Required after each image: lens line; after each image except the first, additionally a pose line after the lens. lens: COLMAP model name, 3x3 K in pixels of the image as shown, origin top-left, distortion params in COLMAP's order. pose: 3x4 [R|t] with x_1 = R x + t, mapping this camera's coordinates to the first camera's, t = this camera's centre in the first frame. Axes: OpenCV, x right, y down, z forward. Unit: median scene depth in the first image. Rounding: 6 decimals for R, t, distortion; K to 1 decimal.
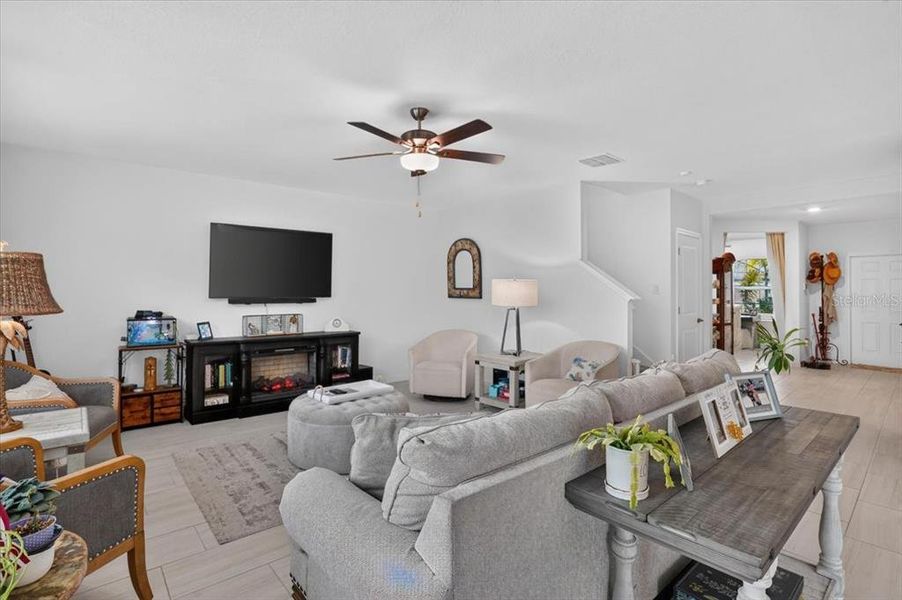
lens RADIAL K [[422.1, 0, 444.6], [0, 422.1, 288.6], [0, 0, 1]] dist [-0.049463, 0.012621]
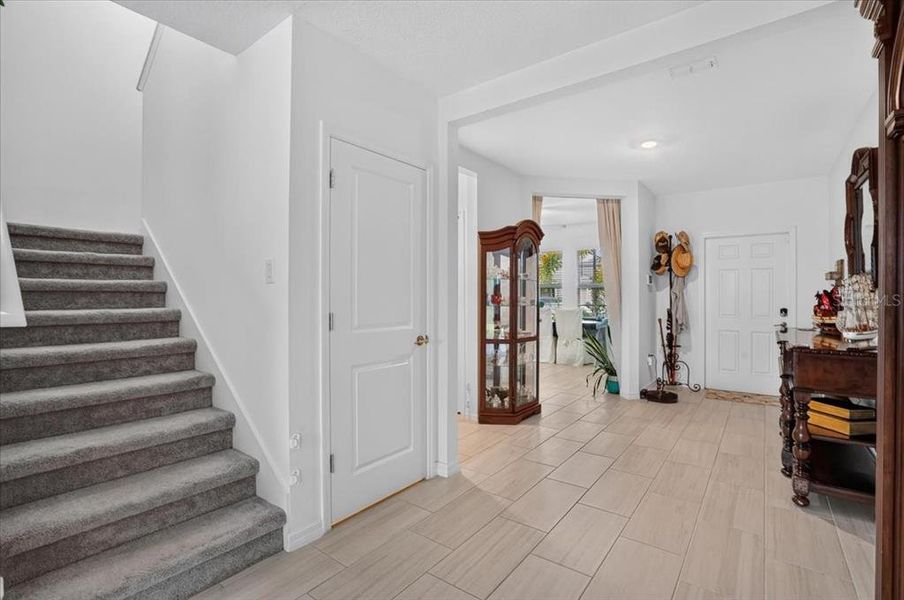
lens RADIAL K [[423.0, 0, 447.0], [0, 423.0, 299.0], [0, 0, 1]] dist [-0.049463, 0.012621]
pose [[0.974393, -0.004342, 0.224811, 0.393593], [0.001146, 0.999896, 0.014348, 0.016882], [-0.224850, -0.013723, 0.974297, 0.391011]]
